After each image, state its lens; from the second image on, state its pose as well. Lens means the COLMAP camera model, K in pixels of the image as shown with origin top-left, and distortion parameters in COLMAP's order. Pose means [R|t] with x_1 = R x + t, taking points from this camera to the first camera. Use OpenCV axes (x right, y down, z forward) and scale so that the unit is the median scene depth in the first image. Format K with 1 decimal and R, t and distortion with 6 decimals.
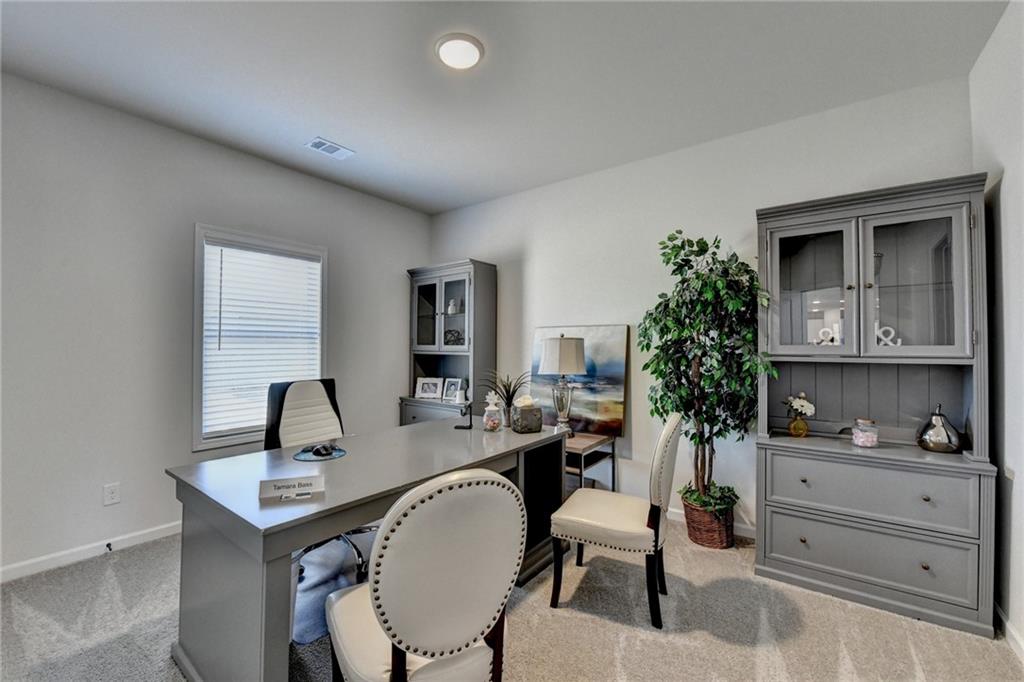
lens RADIAL K [[414.2, 0, 493.4], [0, 414.2, 338.9], [0, 0, 1]] dist [0.000041, -0.000090]
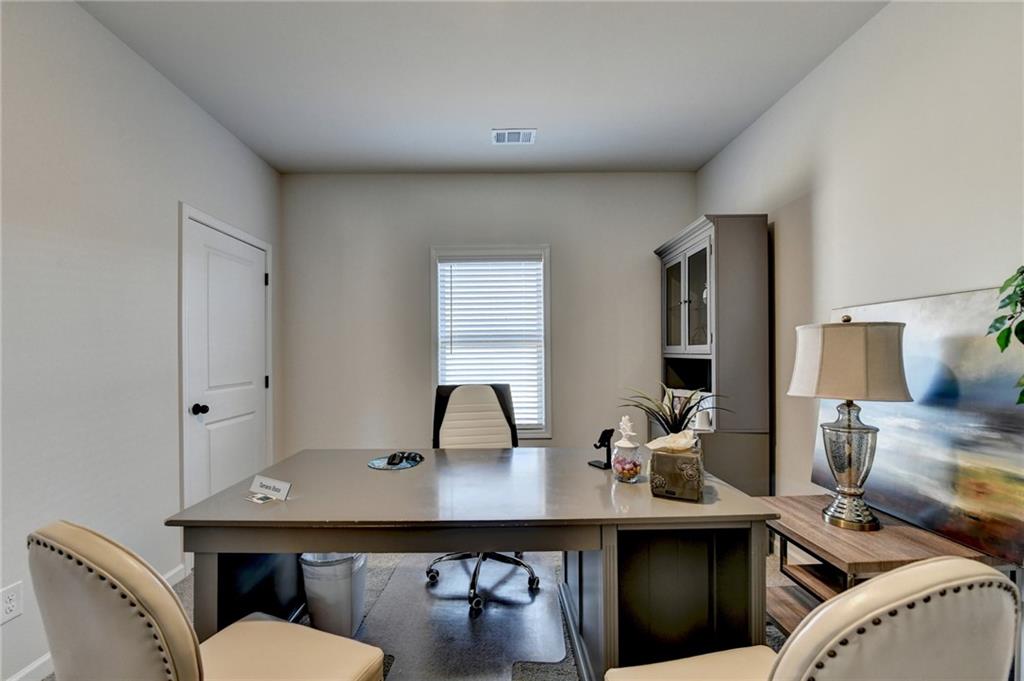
lens RADIAL K [[415.5, 0, 508.2], [0, 415.5, 349.9], [0, 0, 1]] dist [-0.014629, -0.000499]
pose [[0.623209, -0.015332, -0.781905, 0.271598], [0.026725, 0.999641, 0.001699, 0.014904], [0.781599, -0.021955, 0.623395, 0.343661]]
